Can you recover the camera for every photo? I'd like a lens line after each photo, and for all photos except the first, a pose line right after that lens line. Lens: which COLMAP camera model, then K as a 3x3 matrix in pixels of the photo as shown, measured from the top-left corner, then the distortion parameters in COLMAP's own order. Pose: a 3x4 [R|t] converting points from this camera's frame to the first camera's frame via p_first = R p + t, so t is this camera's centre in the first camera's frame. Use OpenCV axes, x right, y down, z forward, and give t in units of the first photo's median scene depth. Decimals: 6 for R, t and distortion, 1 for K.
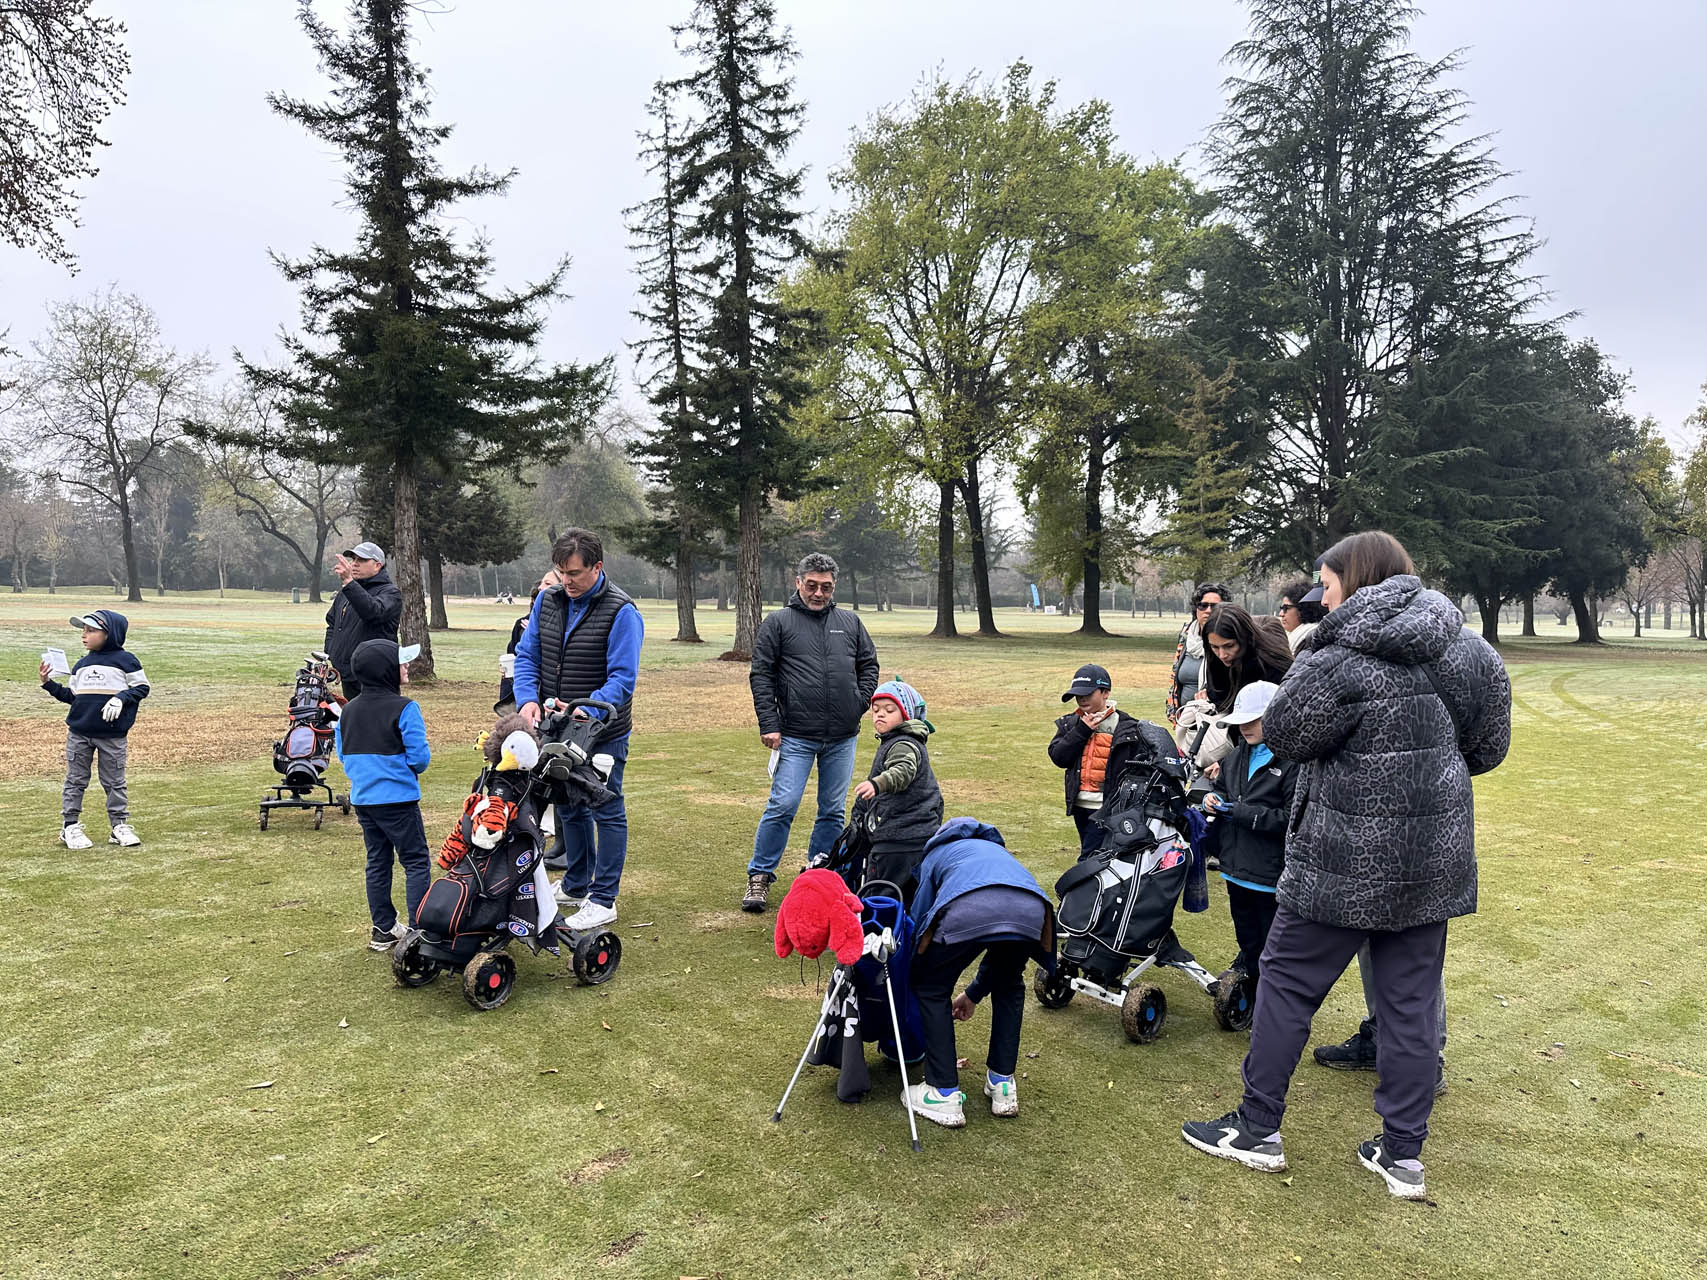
lens RADIAL K [[1214.9, 0, 853.5], [0, 1214.9, 640.0], [0, 0, 1]] dist [-0.001553, -0.107966]
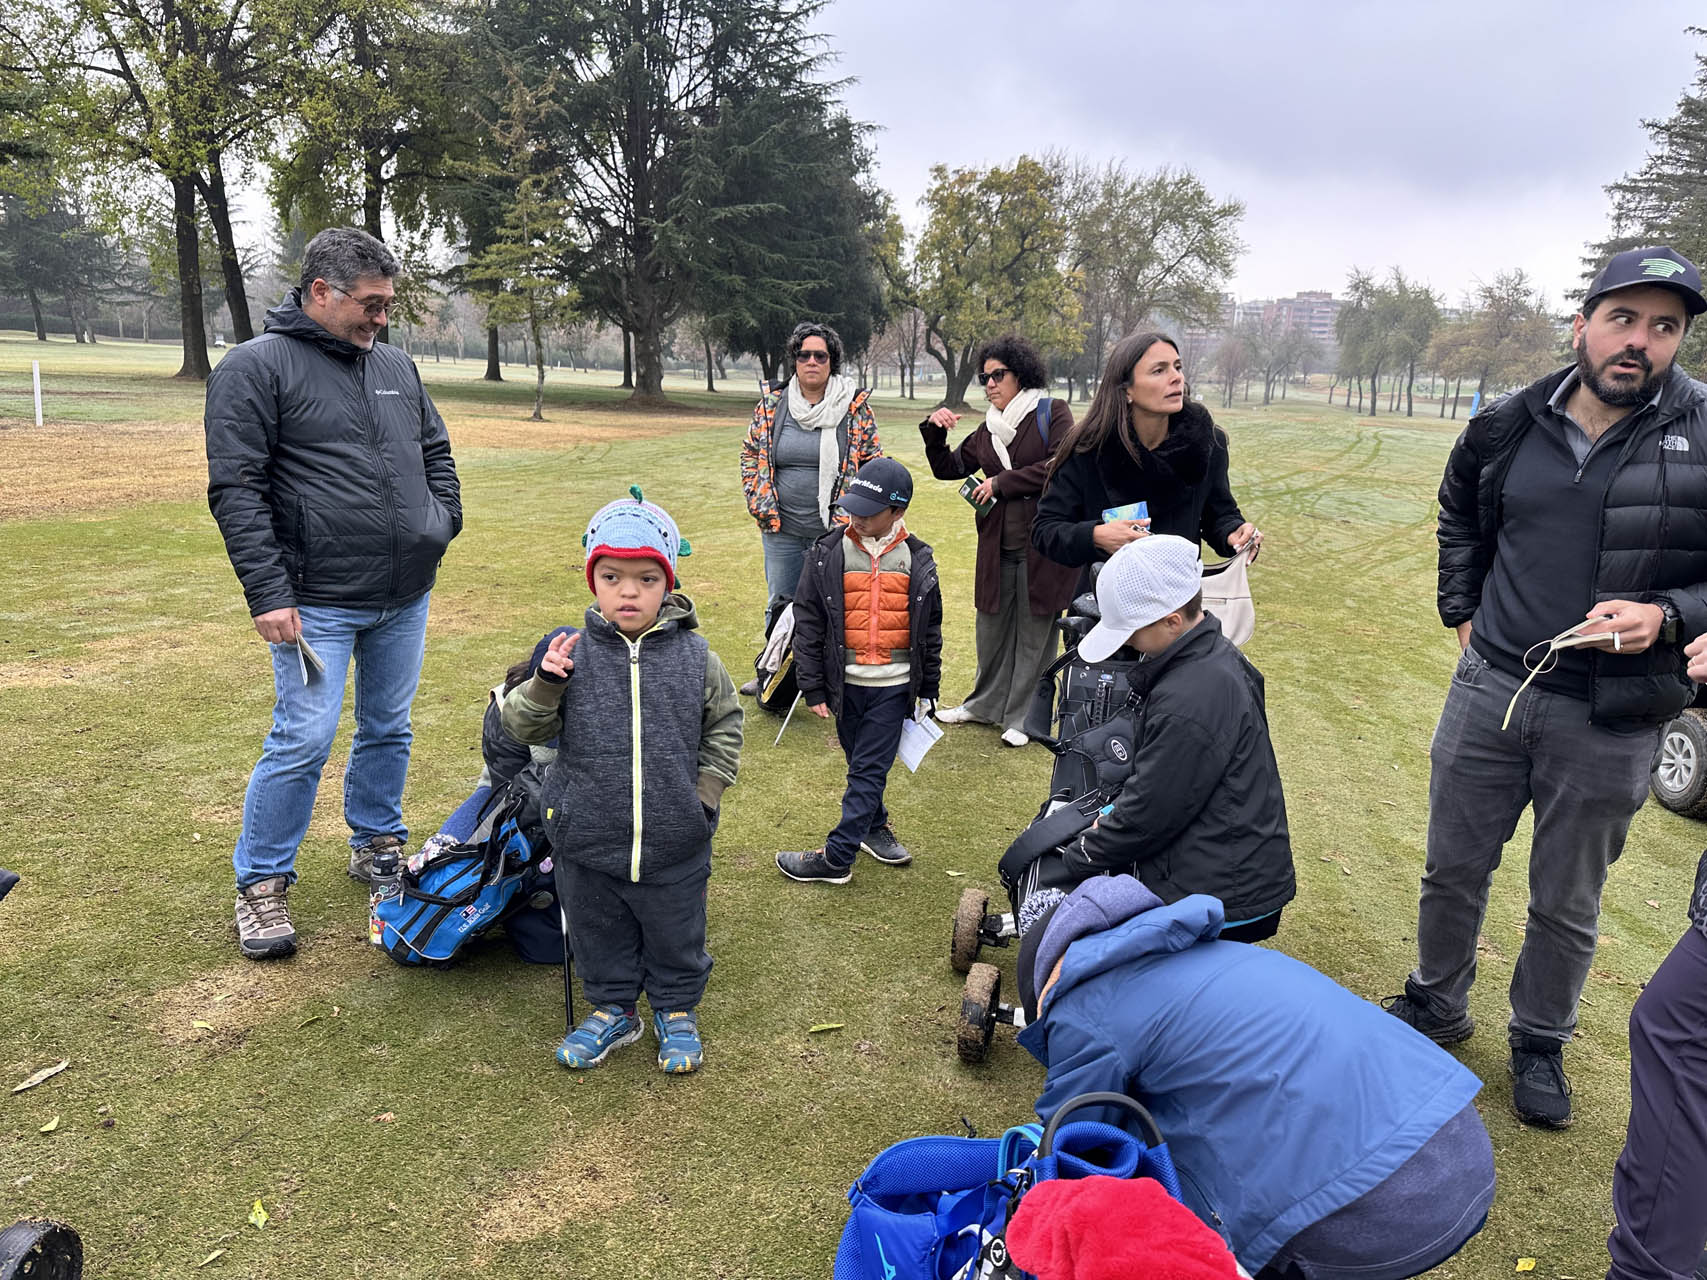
lens RADIAL K [[1179.5, 0, 853.5], [0, 1179.5, 640.0], [0, 0, 1]] dist [-0.021534, 0.001344]
pose [[0.813558, -0.095851, 0.573529, -0.029767], [-0.027045, 0.979016, 0.201982, -0.002125], [-0.580854, -0.179835, 0.793894, 0.097250]]
